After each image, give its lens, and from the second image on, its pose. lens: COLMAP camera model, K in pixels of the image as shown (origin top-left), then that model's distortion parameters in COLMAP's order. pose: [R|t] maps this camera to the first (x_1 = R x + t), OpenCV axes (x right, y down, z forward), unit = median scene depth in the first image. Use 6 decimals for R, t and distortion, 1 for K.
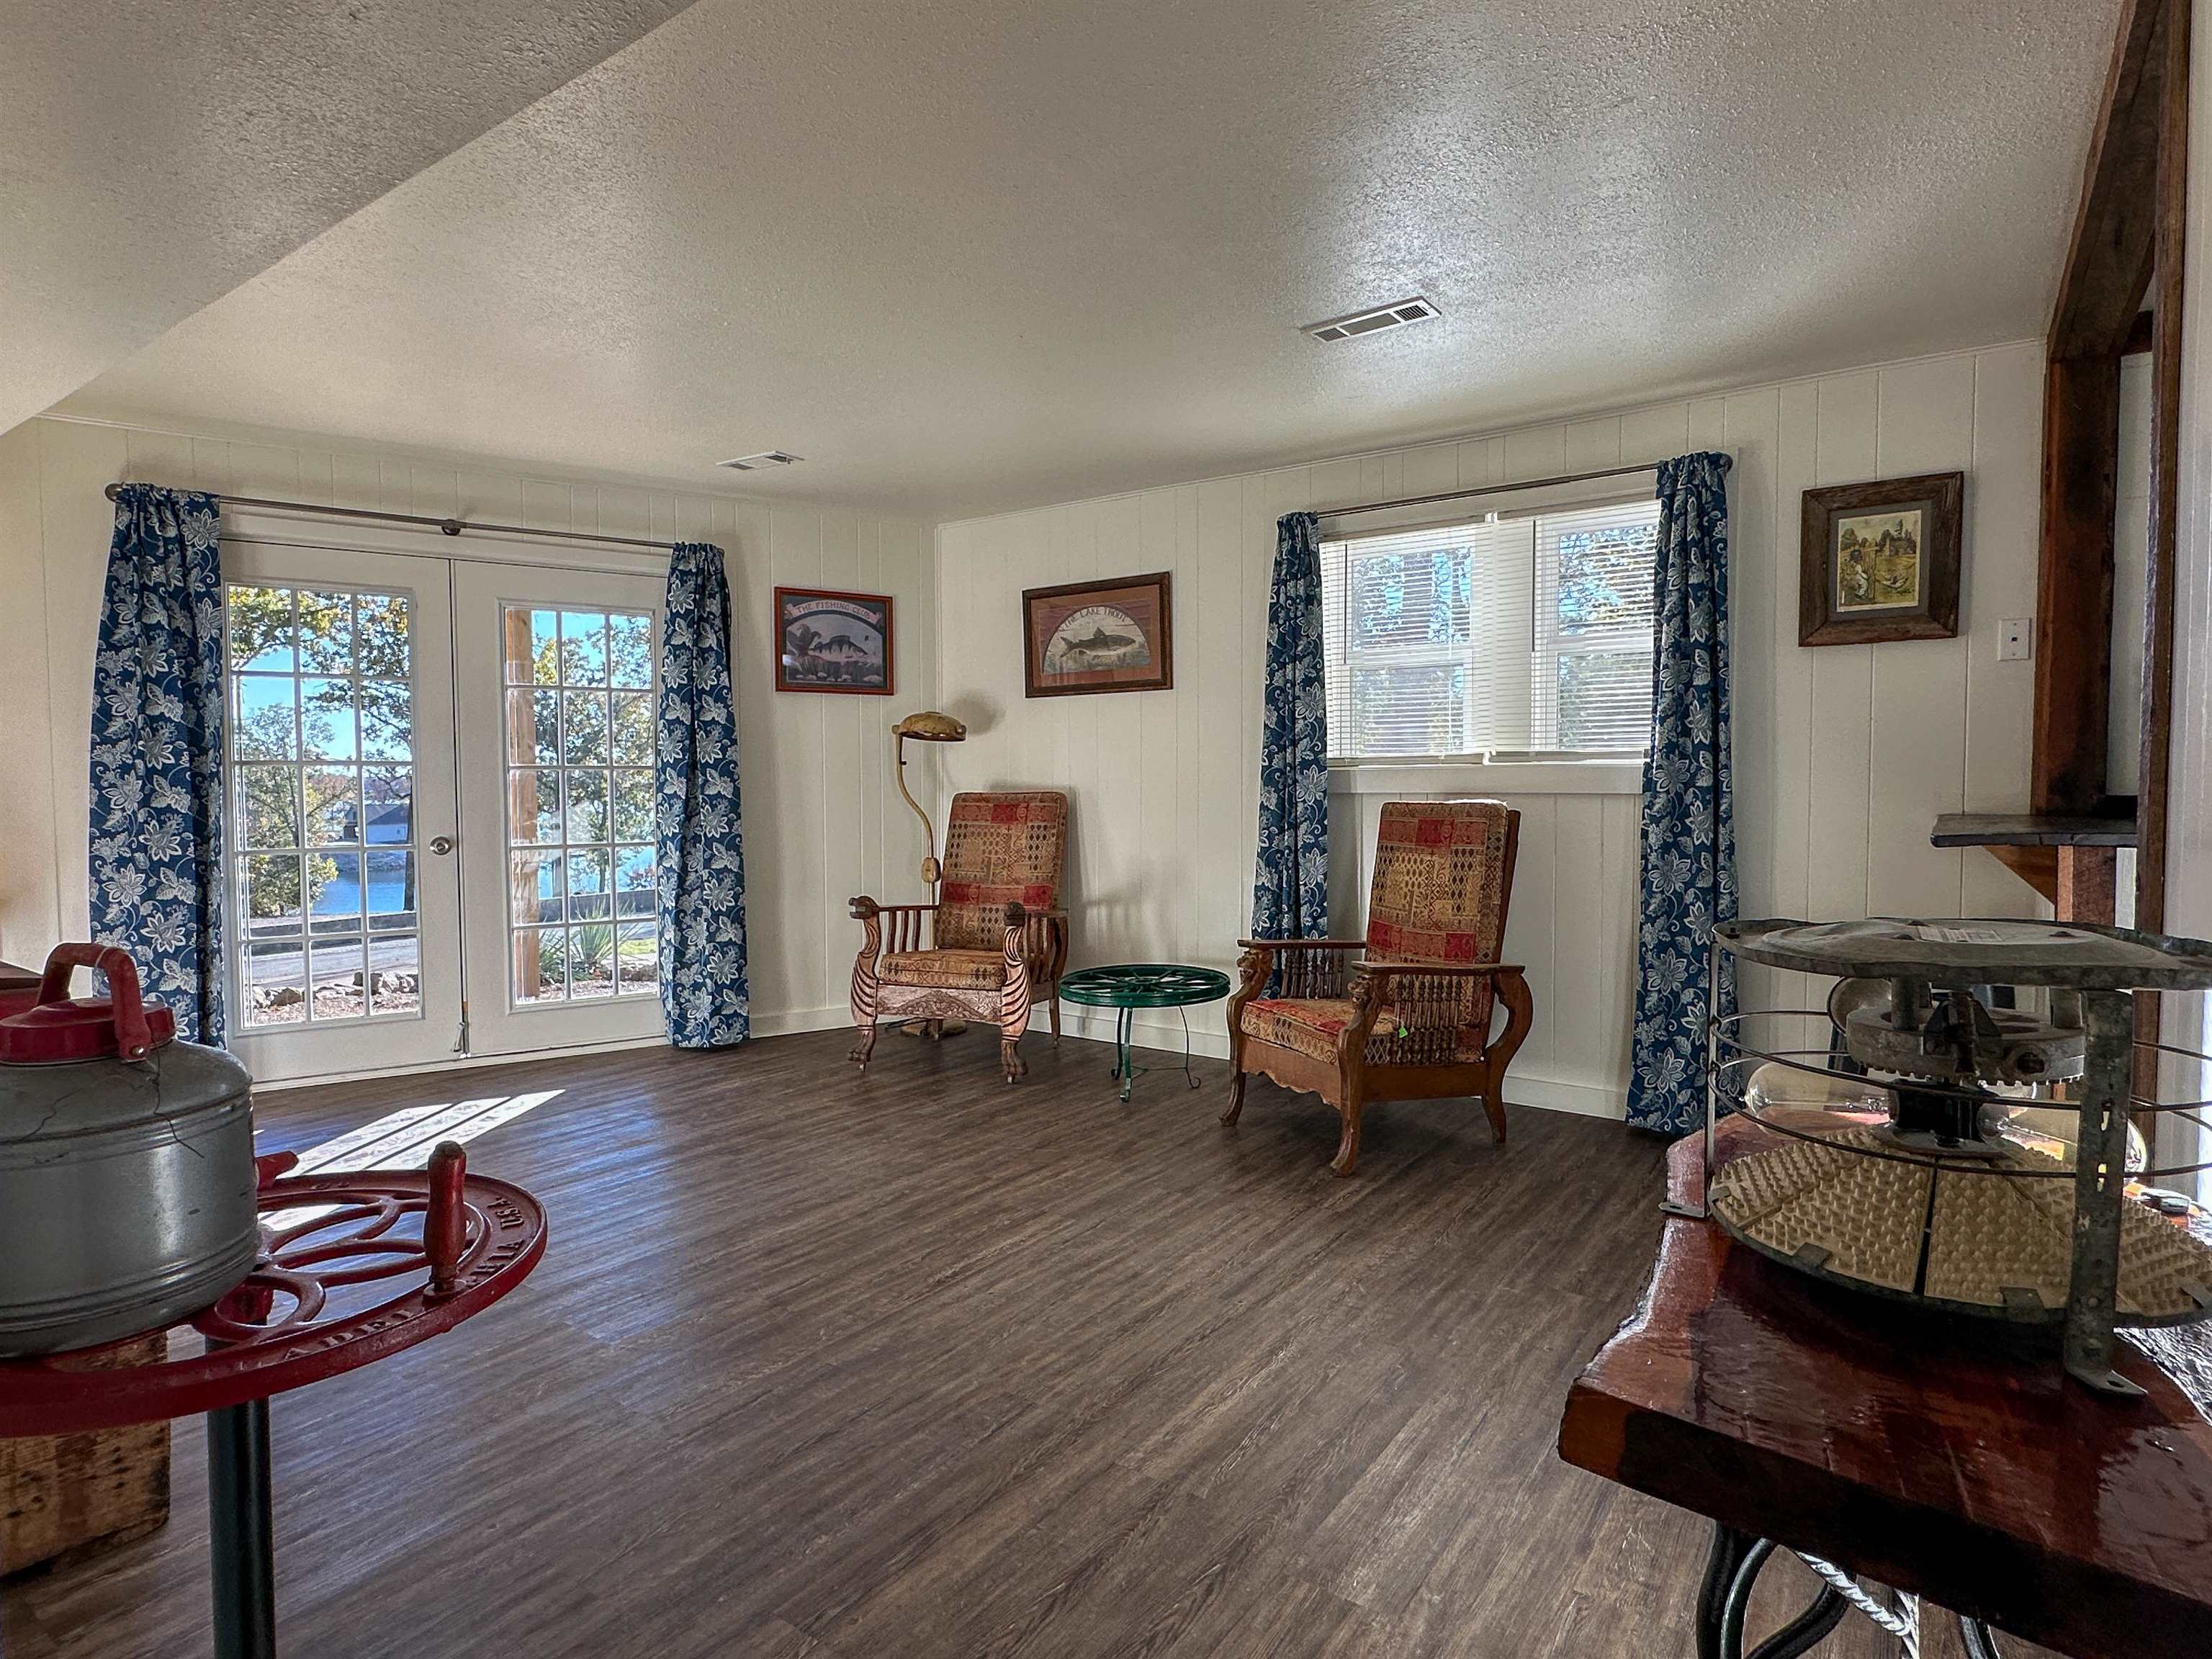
lens RADIAL K [[1196.1, 0, 1104.5], [0, 1196.1, 829.1], [0, 0, 1]] dist [-0.000716, -0.000857]
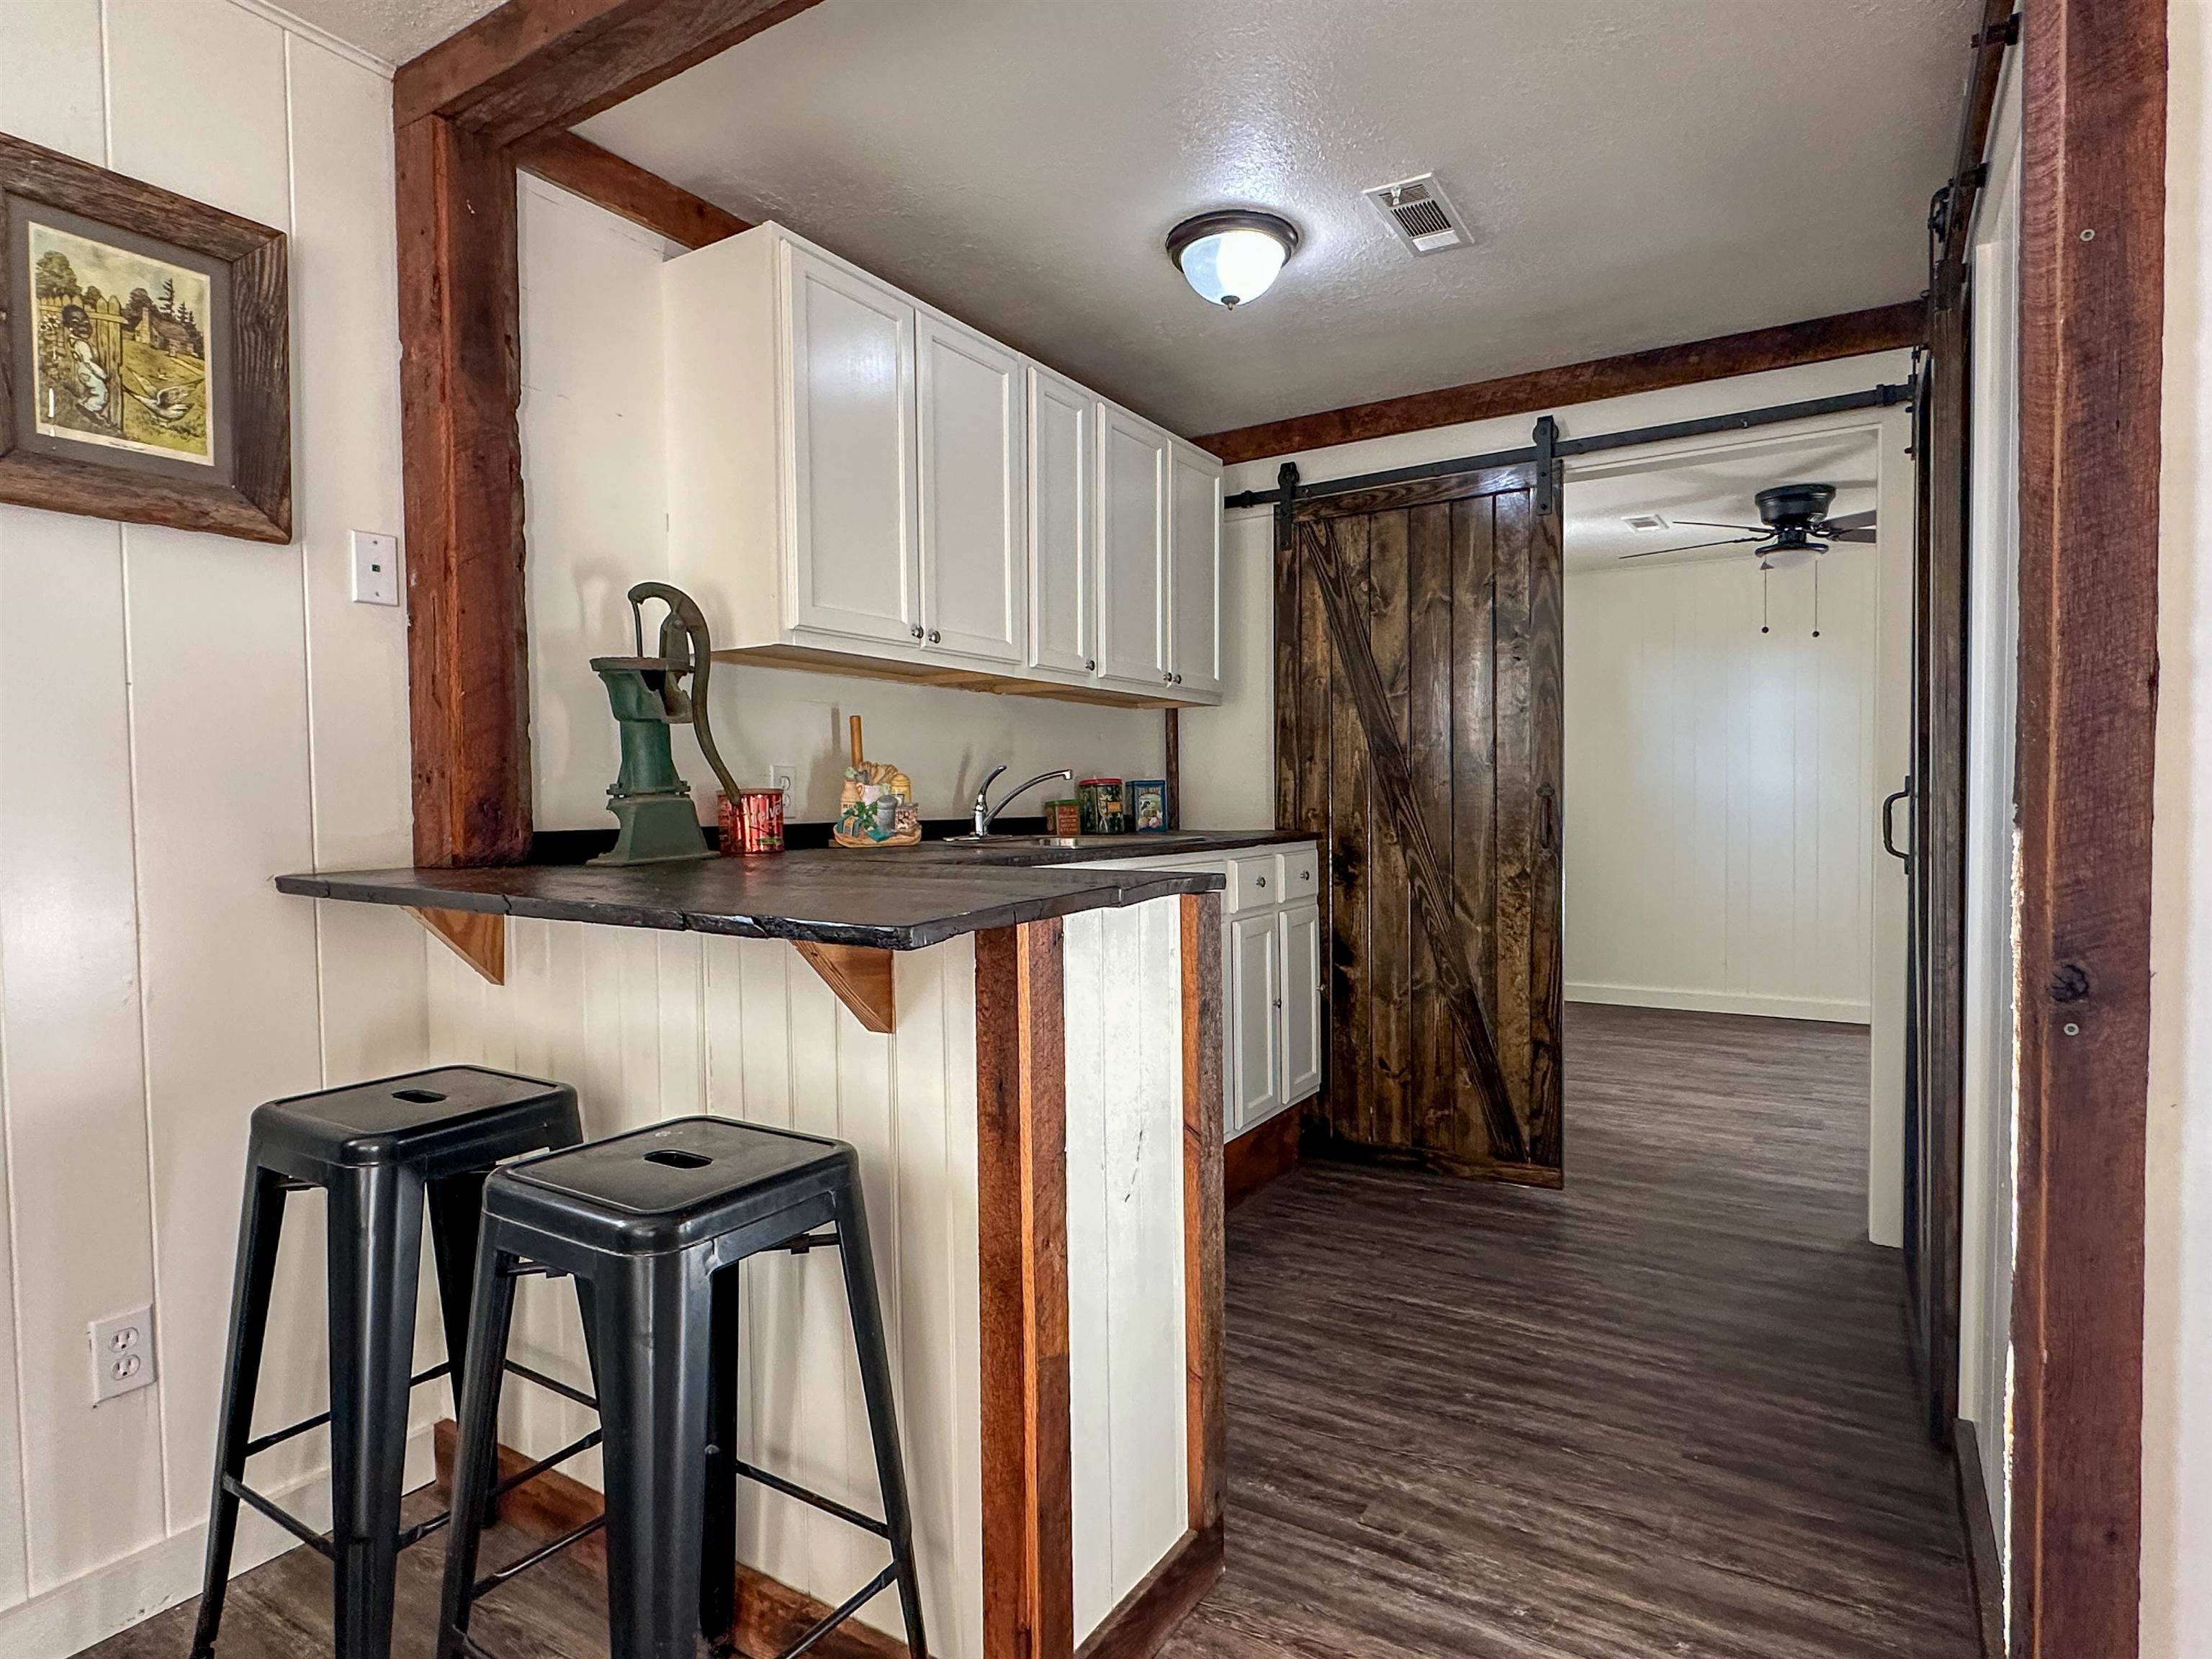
lens RADIAL K [[1196.1, 0, 1102.7], [0, 1196.1, 830.0], [0, 0, 1]] dist [-0.000716, -0.000857]
pose [[-0.057467, -0.025424, 0.998024, 0.153539], [0.051401, 0.998274, 0.028390, -0.029428], [-0.997023, 0.052931, -0.056061, 0.660747]]
